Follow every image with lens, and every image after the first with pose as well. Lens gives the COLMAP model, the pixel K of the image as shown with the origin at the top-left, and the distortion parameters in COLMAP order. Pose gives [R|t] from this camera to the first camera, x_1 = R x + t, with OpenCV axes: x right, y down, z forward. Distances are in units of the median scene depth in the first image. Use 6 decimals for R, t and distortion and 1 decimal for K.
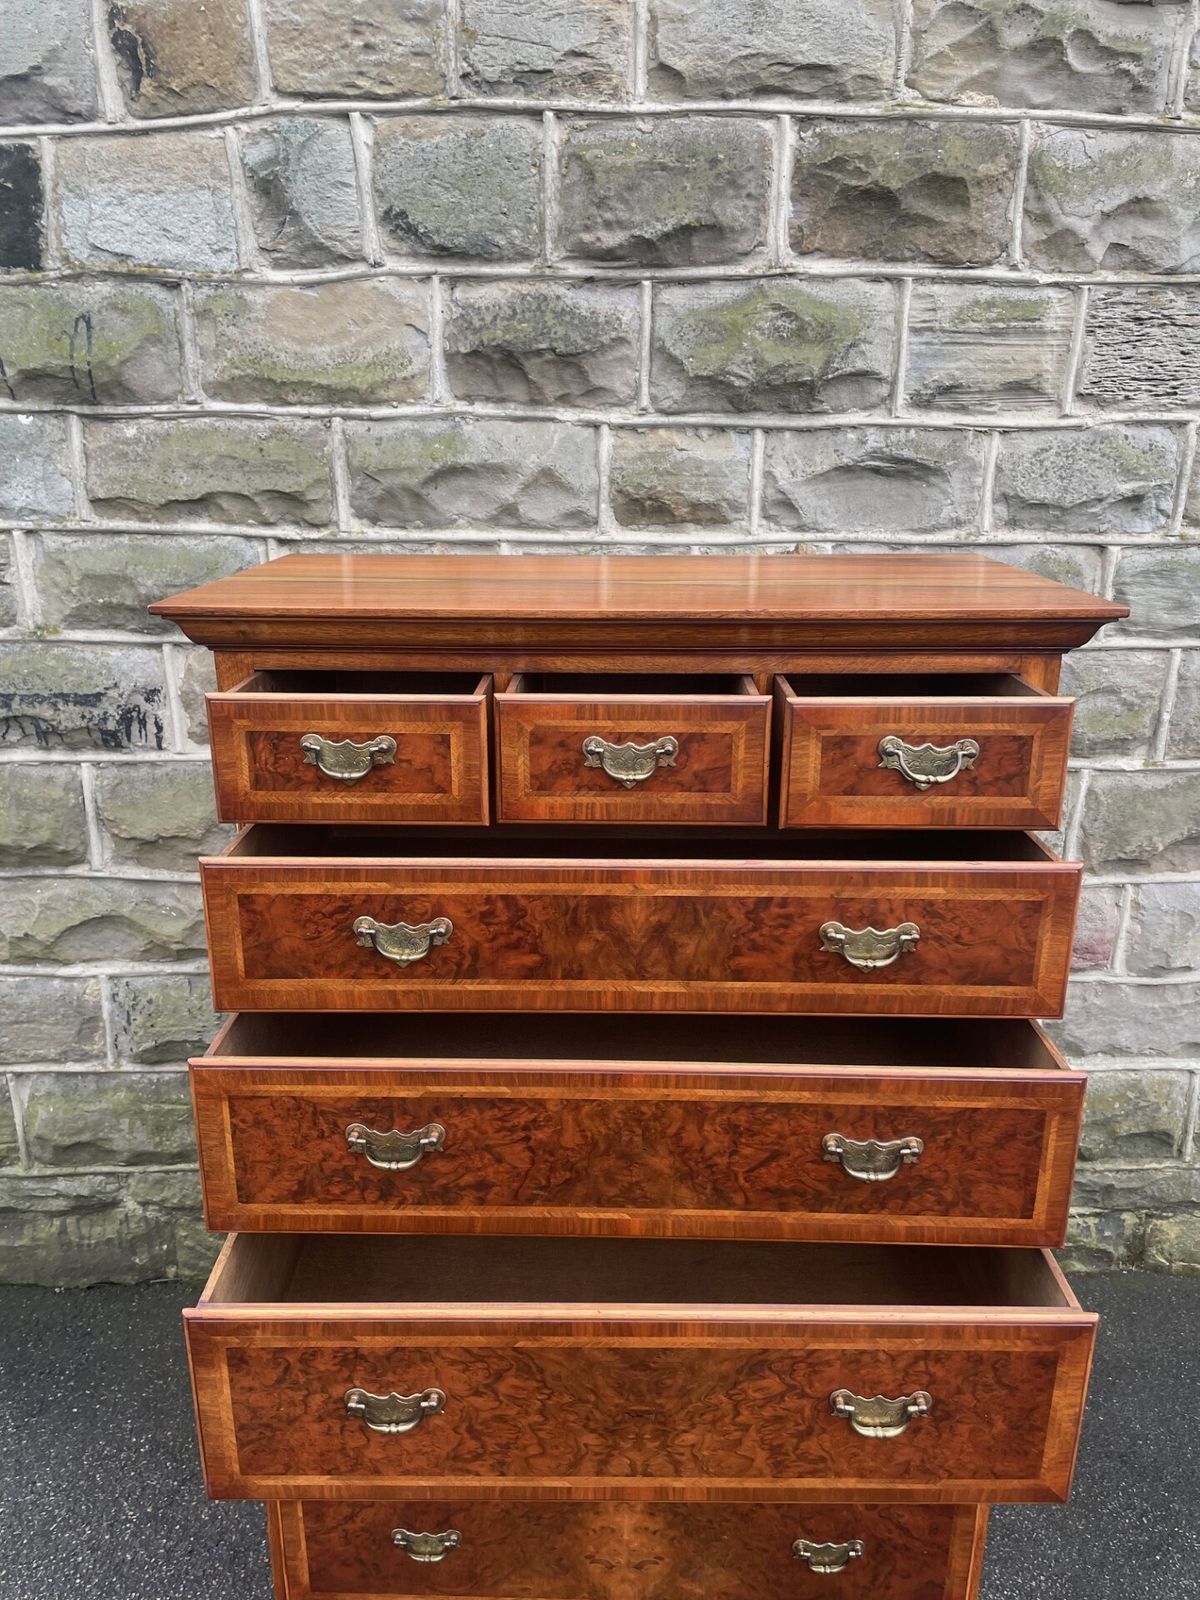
lens RADIAL K [[1212.6, 0, 588.2], [0, 1212.6, 818.1], [0, 0, 1]] dist [0.088116, -0.121337]
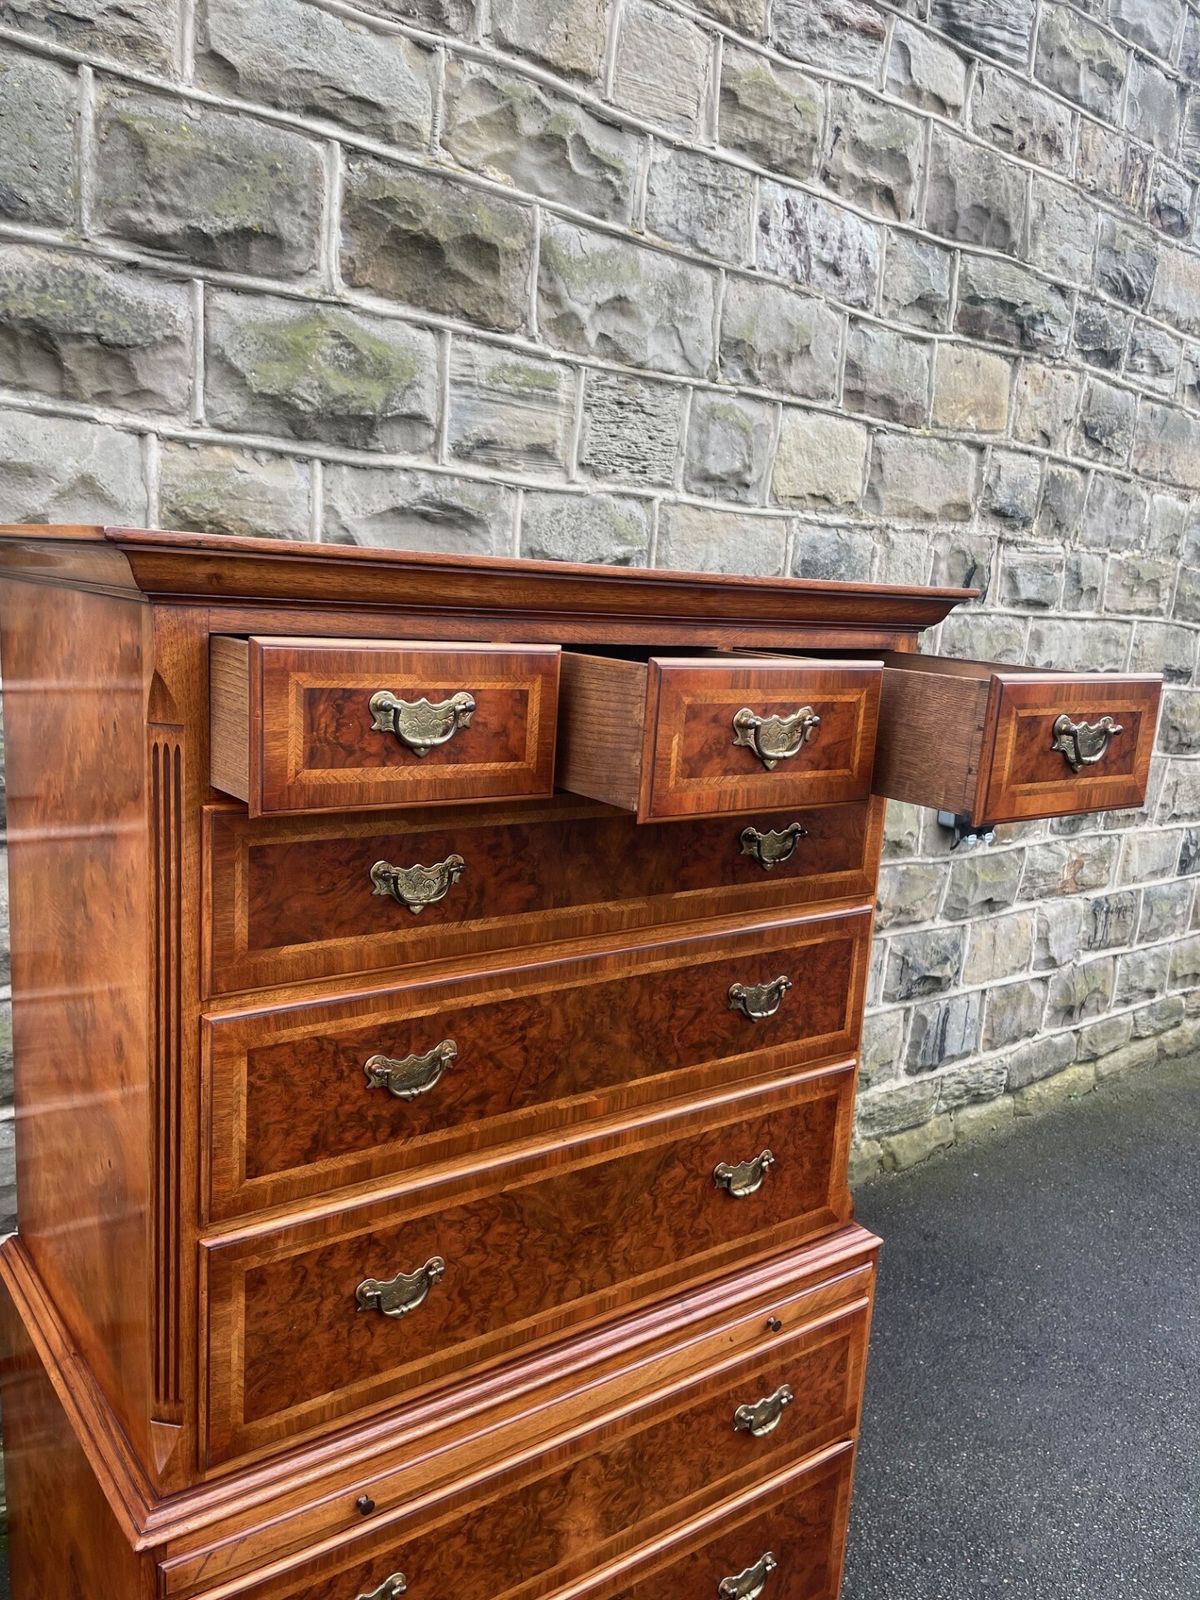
lens RADIAL K [[1212.6, 0, 588.2], [0, 1212.6, 818.1], [0, 0, 1]] dist [0.088116, -0.121337]
pose [[0.784168, -0.071887, 0.616371, -0.298827], [0.129311, 0.990392, -0.049004, 0.027395], [-0.606926, 0.118131, 0.785930, 0.169027]]
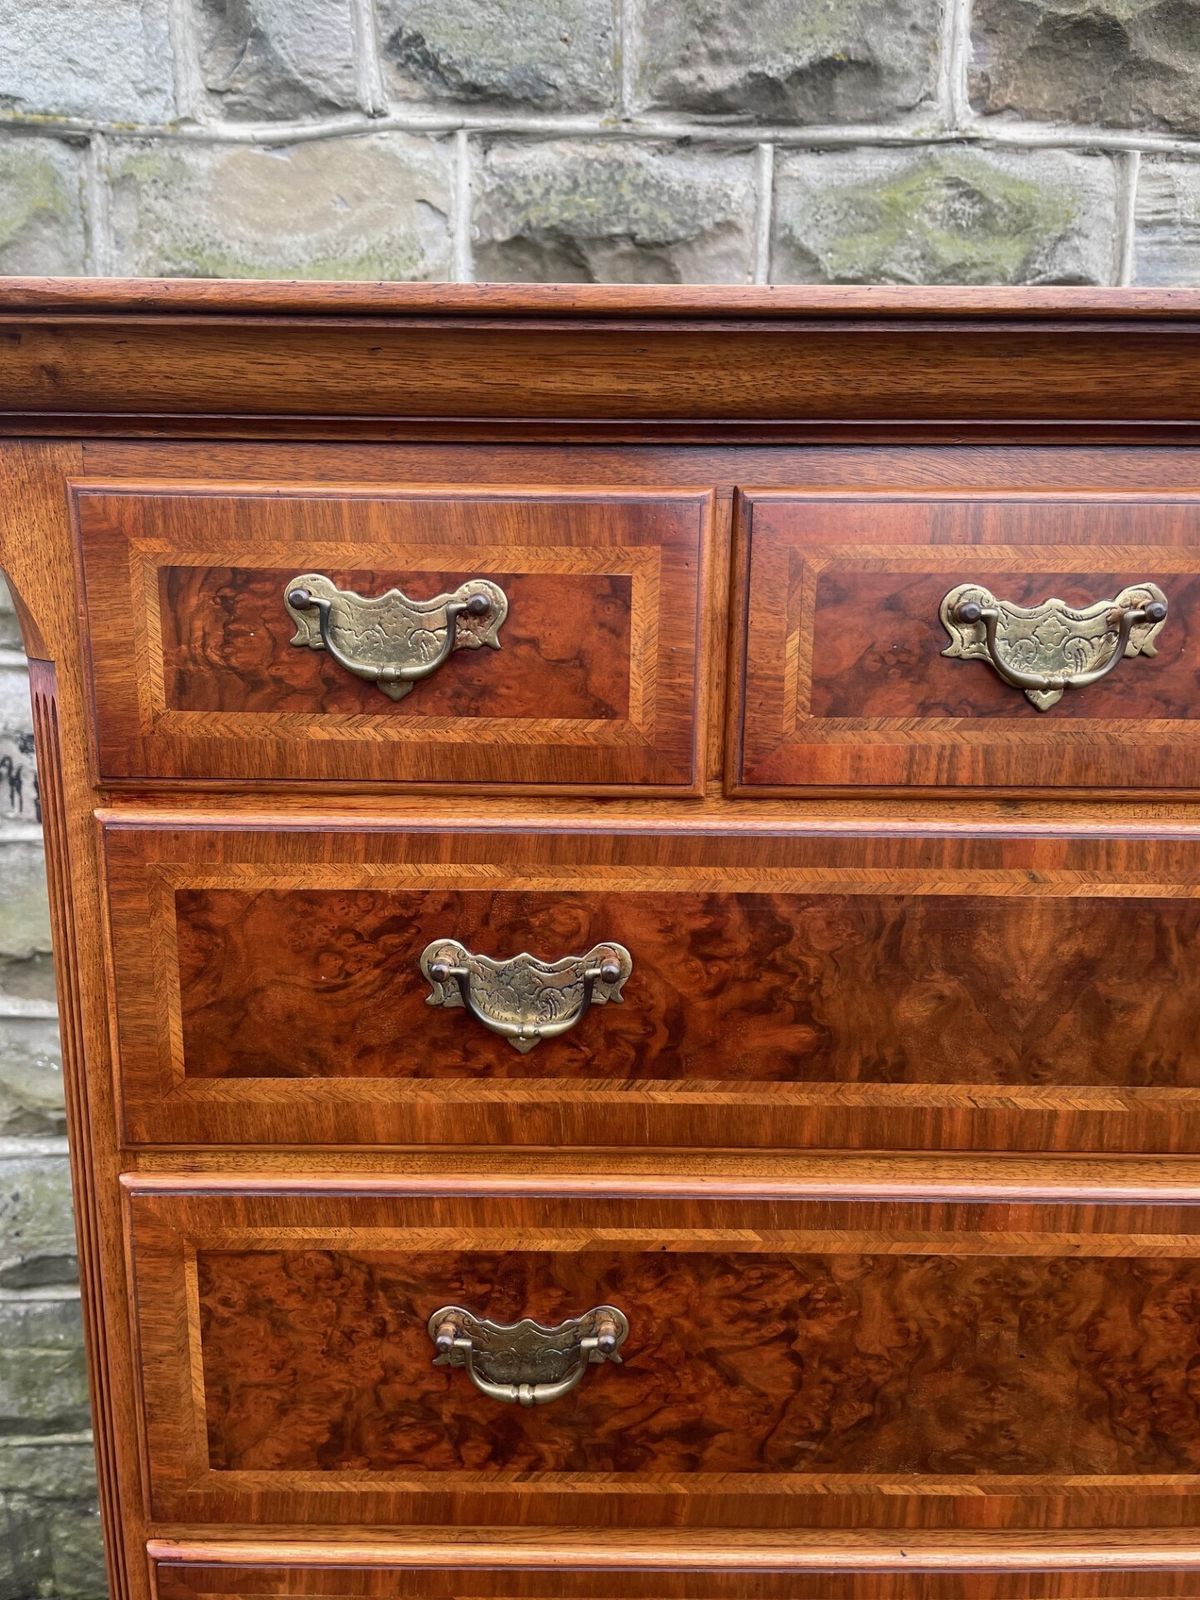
lens RADIAL K [[1219.3, 0, 592.7], [0, 1219.3, 818.2], [0, 0, 1]] dist [0.088611, -0.128292]
pose [[0.999647, 0.002491, 0.026433, -0.065979], [0.000190, 0.994893, -0.100938, 0.011681], [-0.026550, 0.100907, 0.994542, 0.334287]]
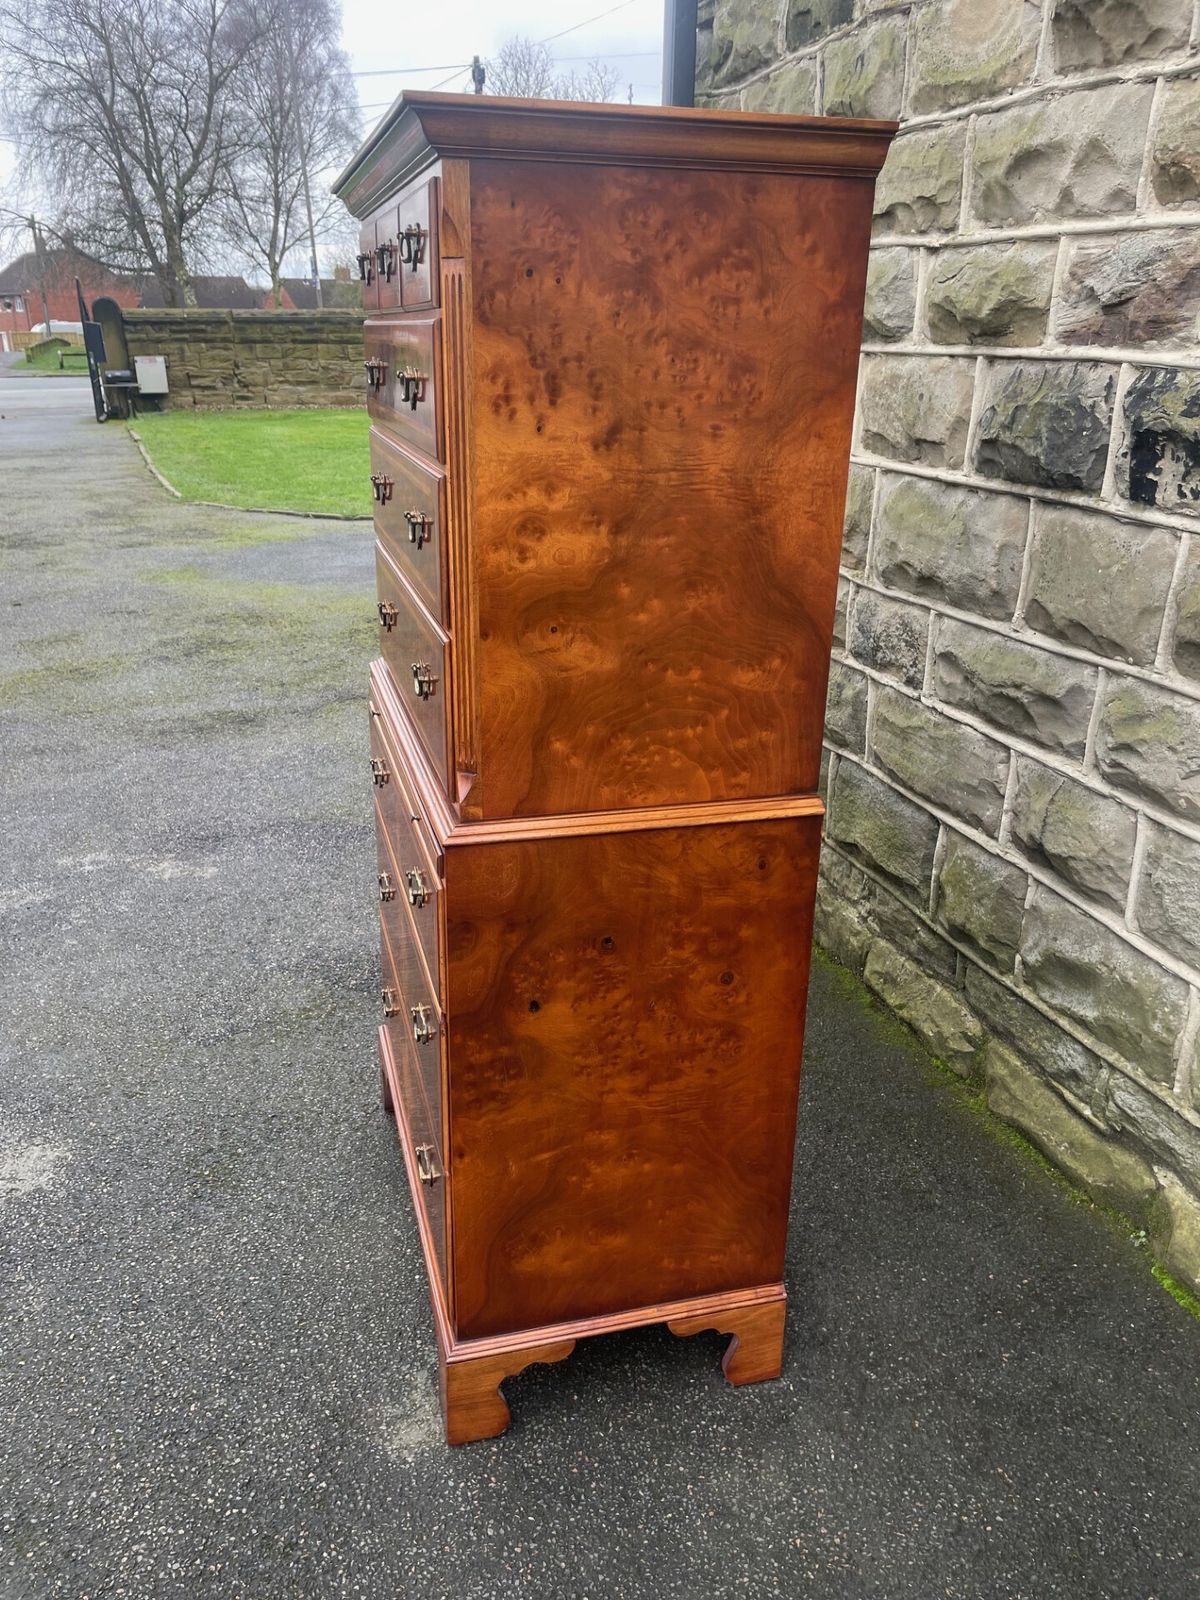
lens RADIAL K [[1212.6, 0, 588.2], [0, 1212.6, 818.1], [0, 0, 1]] dist [0.088116, -0.121337]
pose [[0.287373, 0.354805, -0.889680, 0.815224], [-0.307741, 0.913814, 0.265027, 0.033450], [0.907035, 0.197629, 0.371793, 0.445962]]
